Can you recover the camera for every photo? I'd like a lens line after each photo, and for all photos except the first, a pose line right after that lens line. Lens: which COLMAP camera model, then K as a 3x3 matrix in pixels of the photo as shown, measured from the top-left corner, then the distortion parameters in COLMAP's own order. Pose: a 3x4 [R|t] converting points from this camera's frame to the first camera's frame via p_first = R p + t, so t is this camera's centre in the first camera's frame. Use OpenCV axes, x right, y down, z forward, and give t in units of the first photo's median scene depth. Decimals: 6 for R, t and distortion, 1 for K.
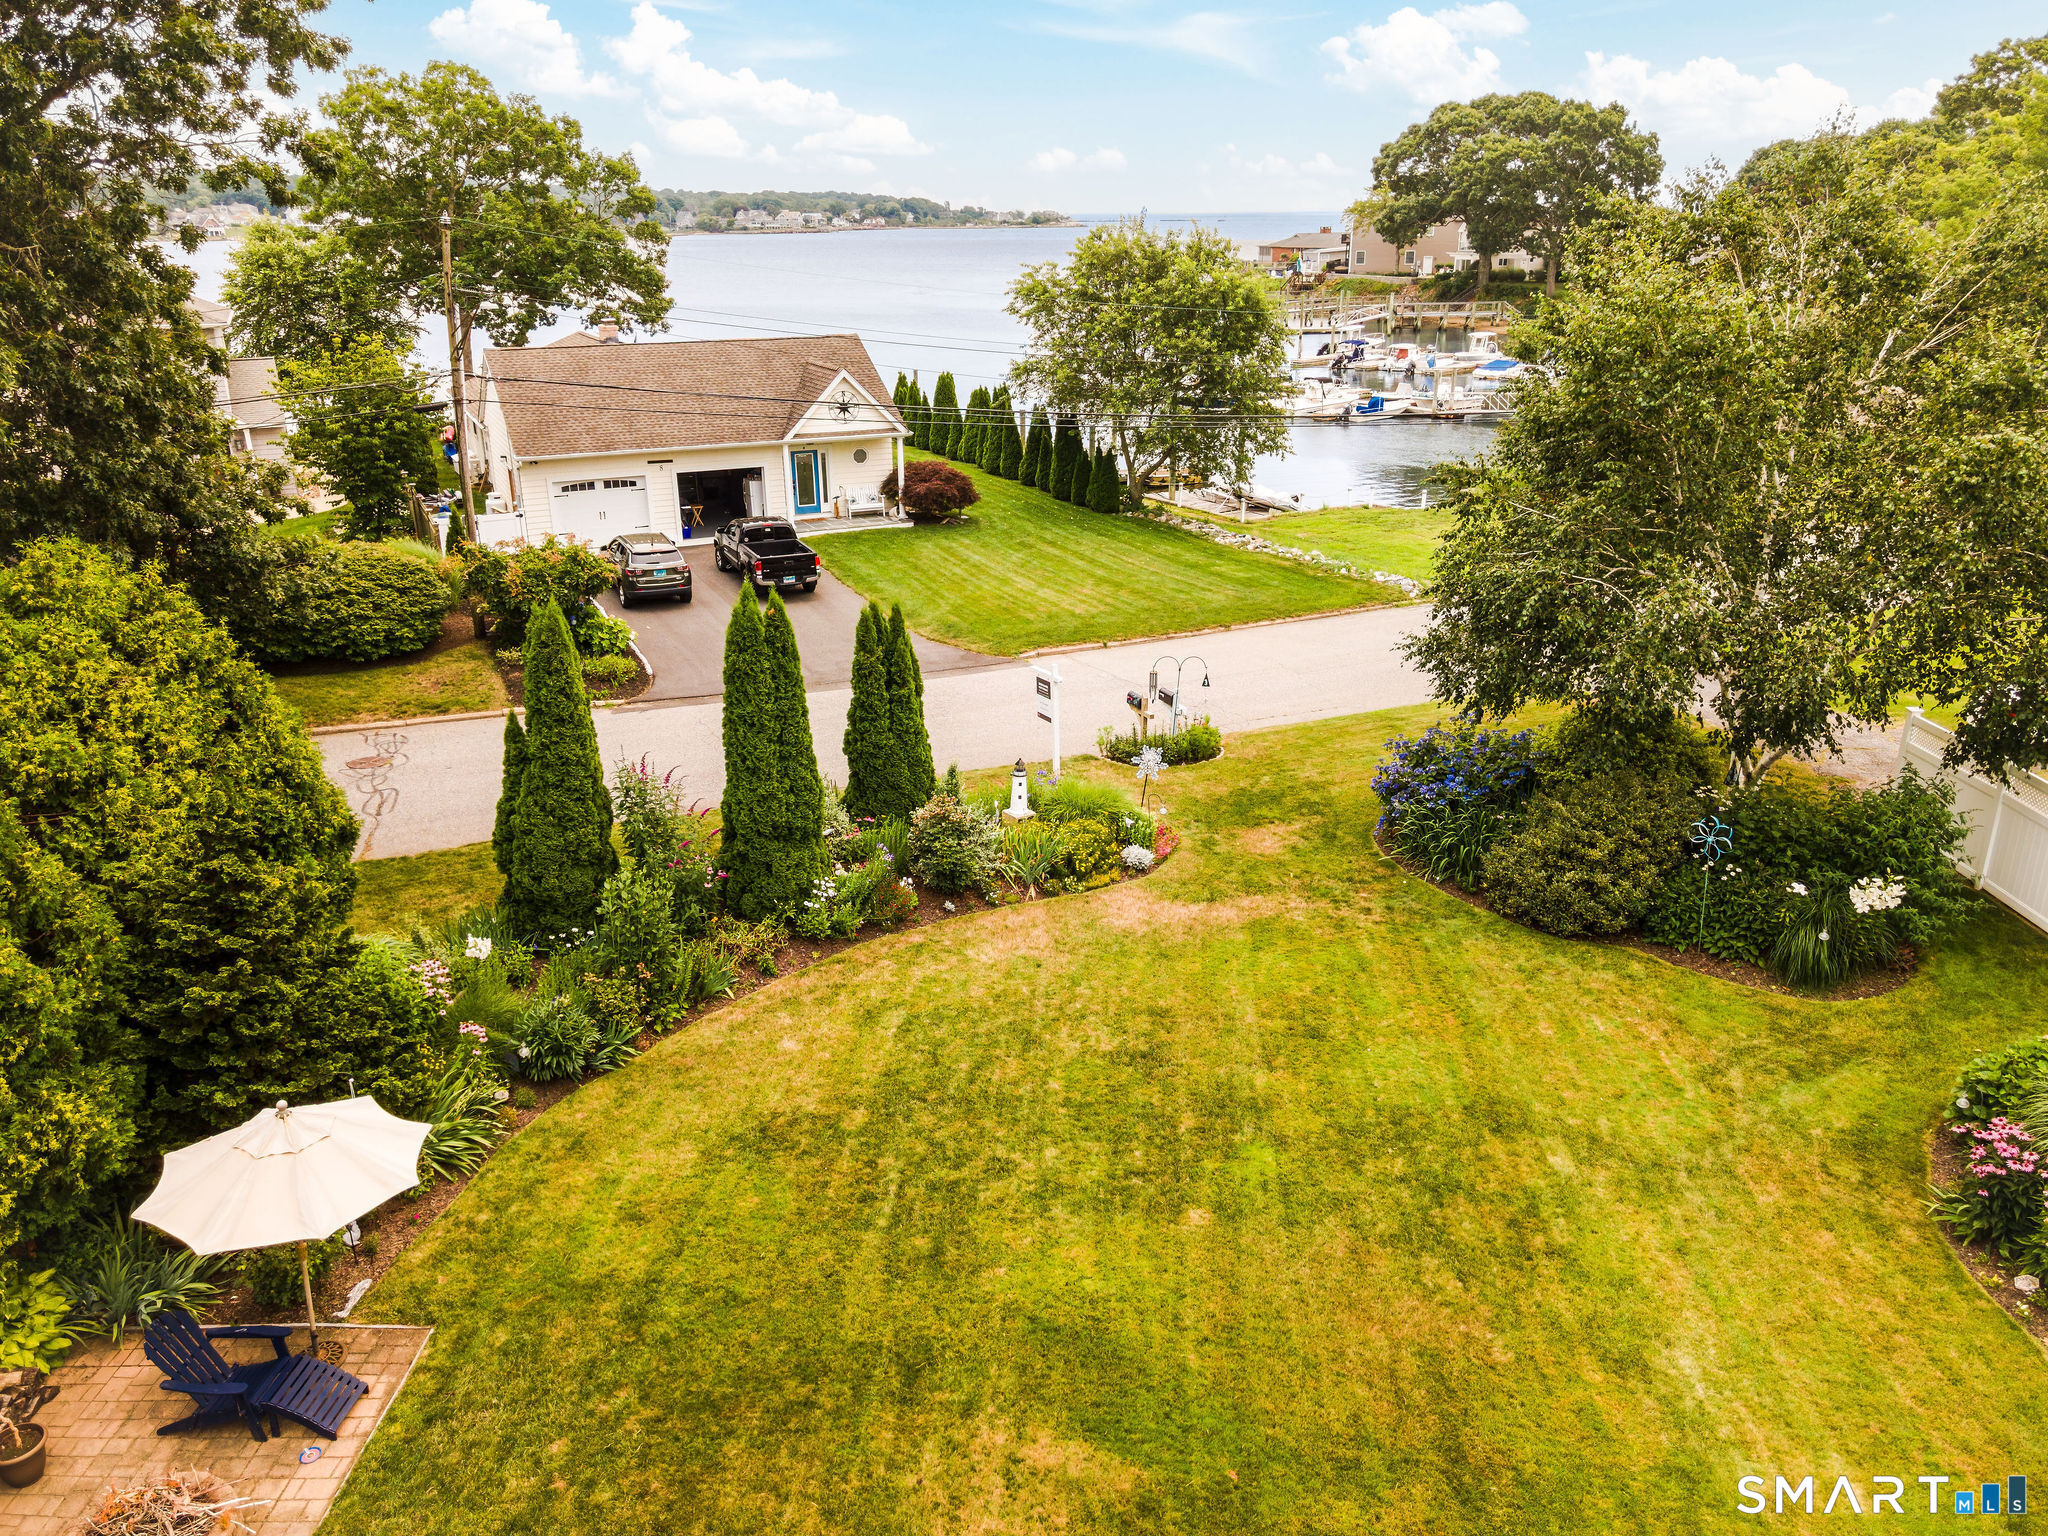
lens RADIAL K [[1514.6, 0, 1024.0], [0, 1514.6, 768.0], [0, 0, 1]] dist [0.011198, 0.003971]
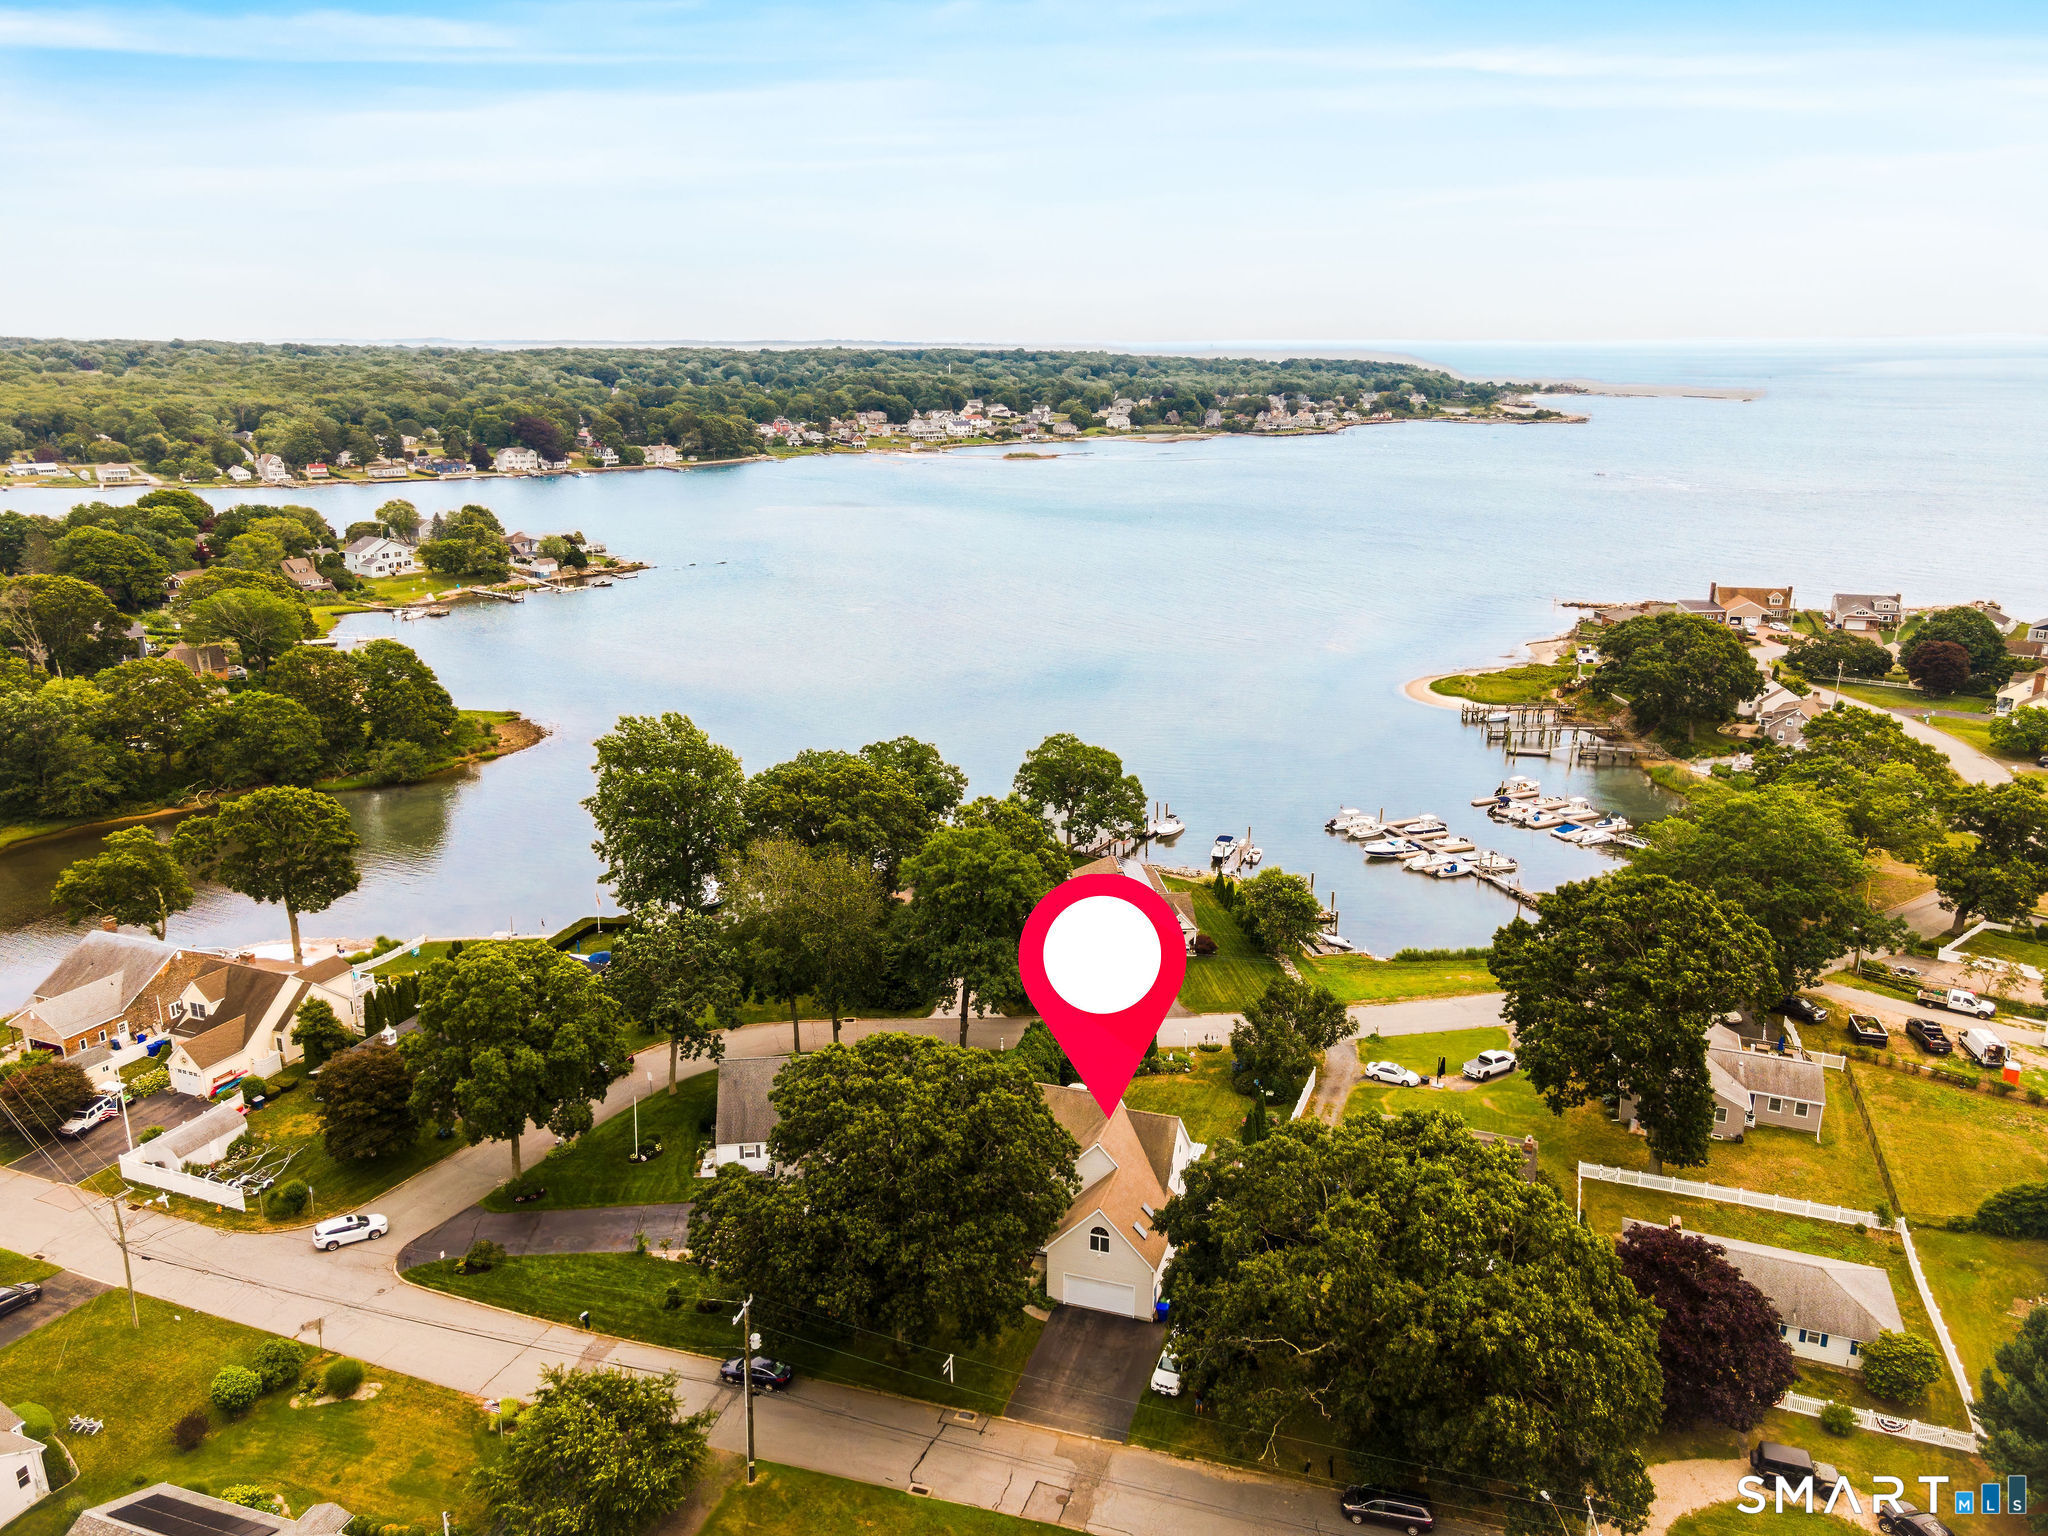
lens RADIAL K [[1499.4, 0, 1024.0], [0, 1499.4, 768.0], [0, 0, 1]] dist [0.019484, 0.039836]
pose [[0.944459, 0.102855, -0.312119, 0.428779], [-0.125236, 0.990739, -0.052471, -0.263926], [0.303831, 0.088645, 0.948593, -1.784521]]
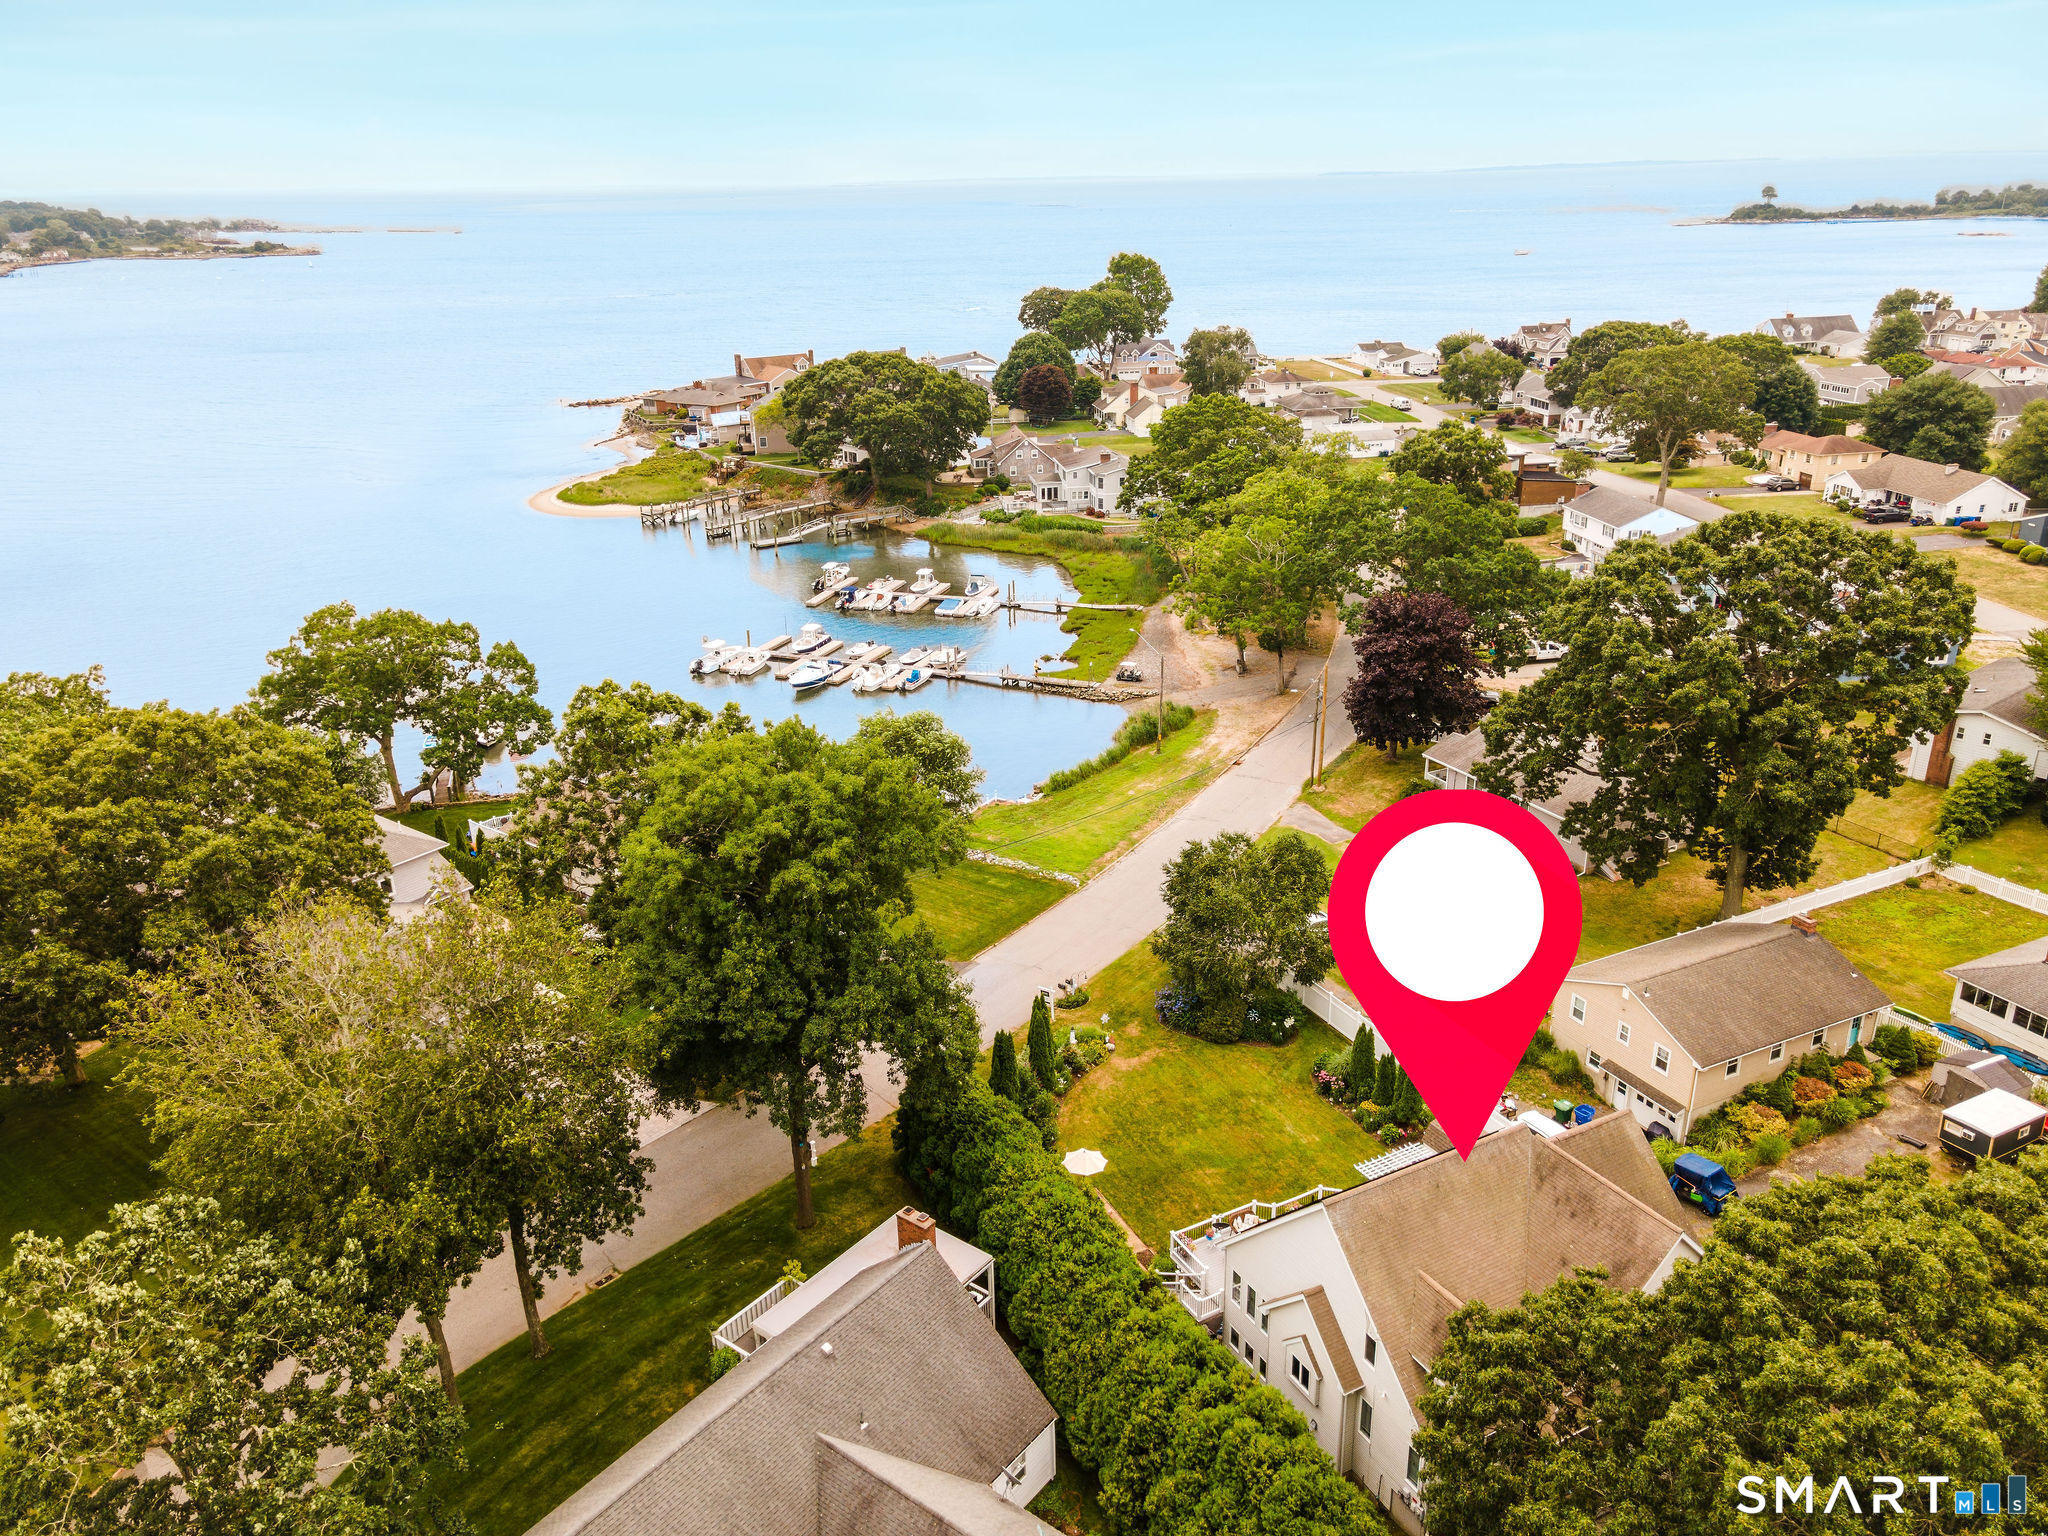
lens RADIAL K [[1499.4, 0, 1024.0], [0, 1499.4, 768.0], [0, 0, 1]] dist [0.019484, 0.039836]
pose [[0.888900, -0.173334, 0.424043, -0.524337], [0.167042, 0.984562, 0.052292, -0.283243], [-0.426561, 0.024351, 0.904131, -0.748735]]
